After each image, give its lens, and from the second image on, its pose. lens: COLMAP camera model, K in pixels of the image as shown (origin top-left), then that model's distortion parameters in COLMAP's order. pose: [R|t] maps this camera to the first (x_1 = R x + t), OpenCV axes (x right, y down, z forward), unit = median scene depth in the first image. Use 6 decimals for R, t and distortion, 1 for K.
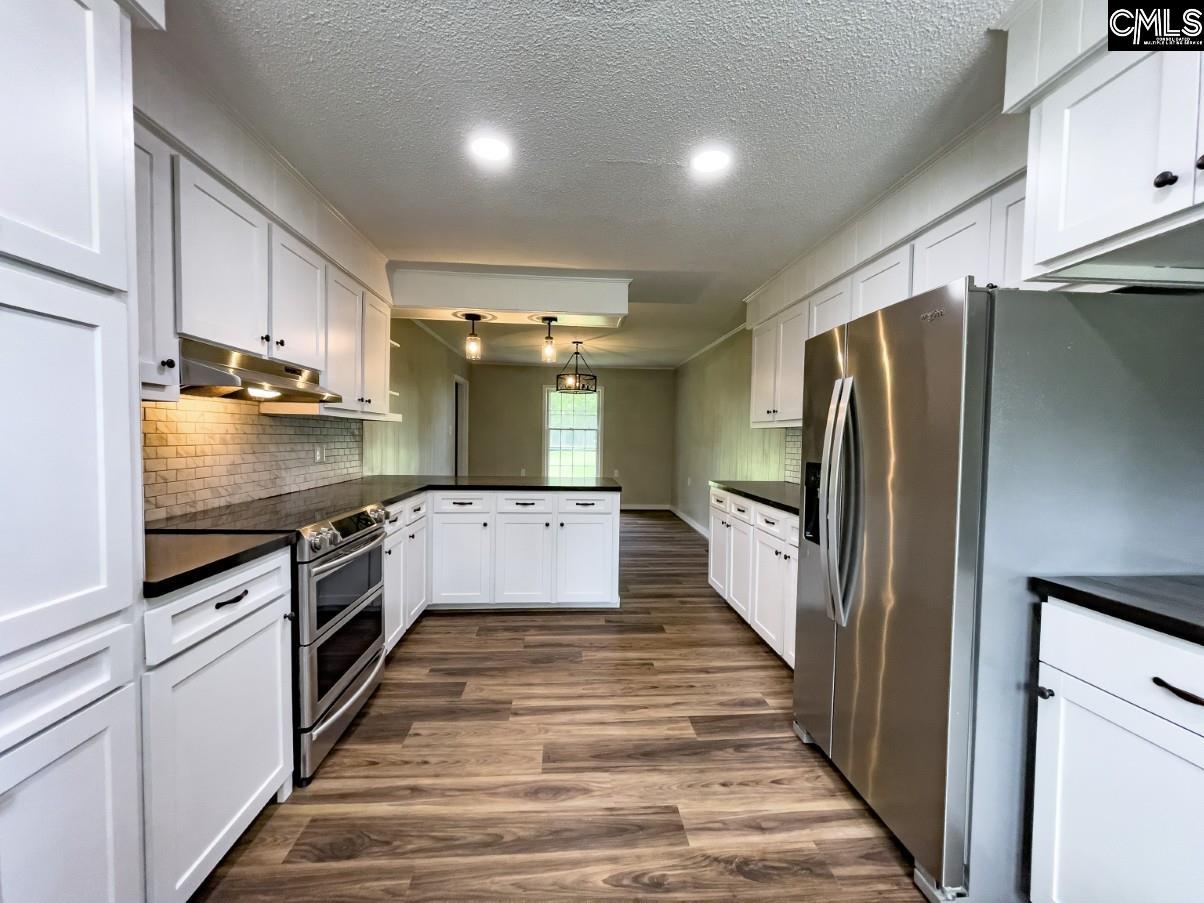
lens RADIAL K [[487.9, 0, 599.0], [0, 487.9, 456.2], [0, 0, 1]] dist [-0.008445, 0.005193]
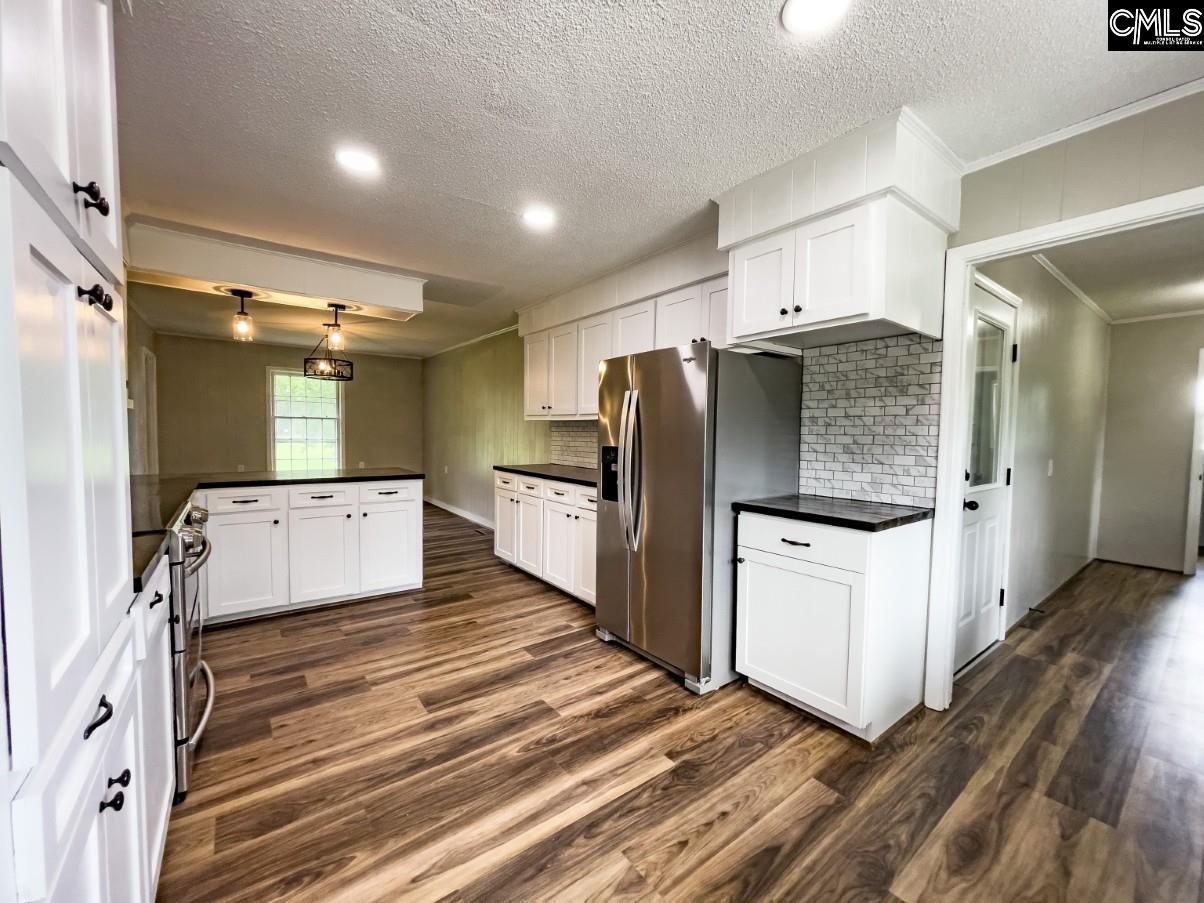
lens RADIAL K [[489.1, 0, 595.4], [0, 489.1, 453.4], [0, 0, 1]] dist [-0.000036, -0.000086]
pose [[0.841133, -0.029454, 0.540026, -0.345720], [0.020537, 0.999535, 0.022528, 0.002063], [-0.540439, -0.007858, 0.841347, -0.181786]]
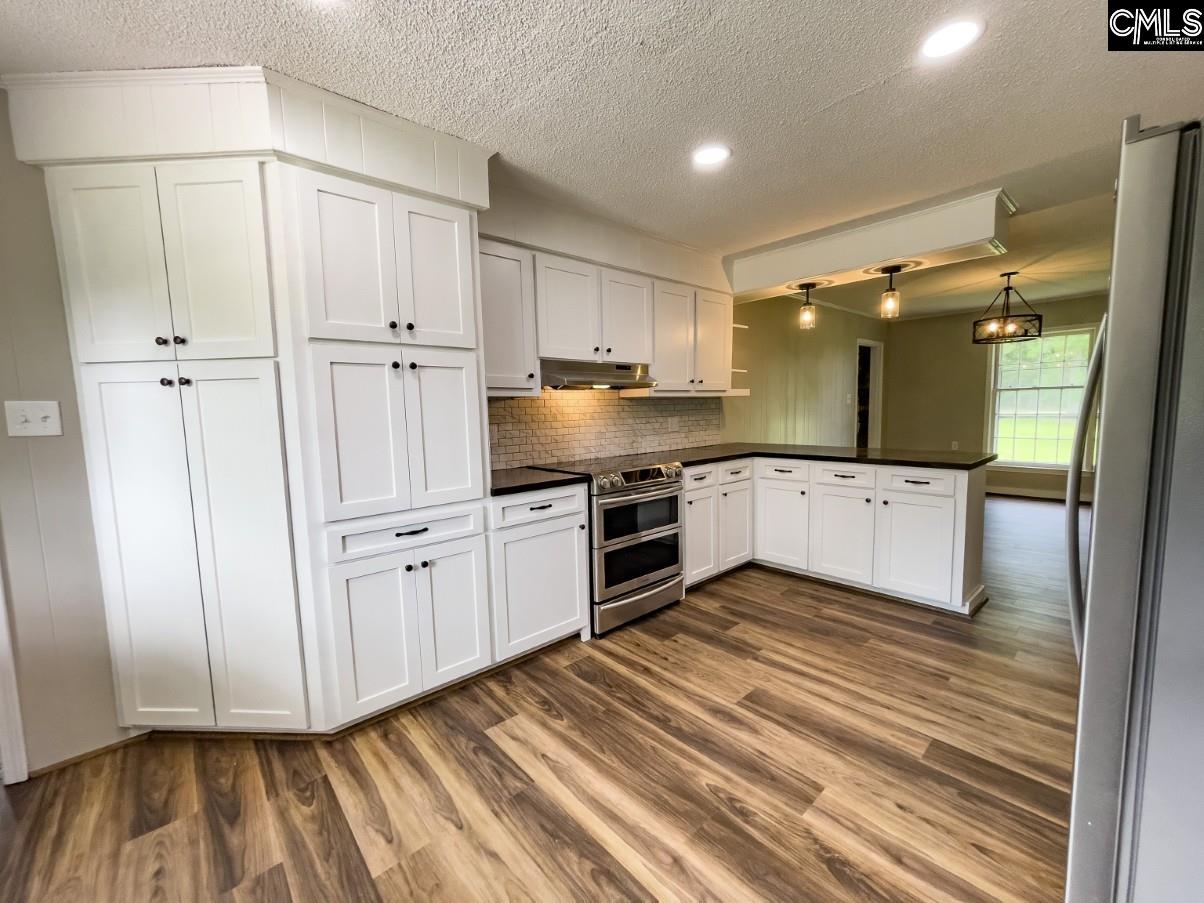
lens RADIAL K [[494.3, 0, 602.0], [0, 494.3, 451.5], [0, 0, 1]] dist [-0.000117, 0.000062]
pose [[0.605464, 0.033652, -0.795161, 0.516022], [0.006253, 0.998874, 0.047035, 0.004382], [0.795848, -0.033451, 0.604572, 0.062901]]
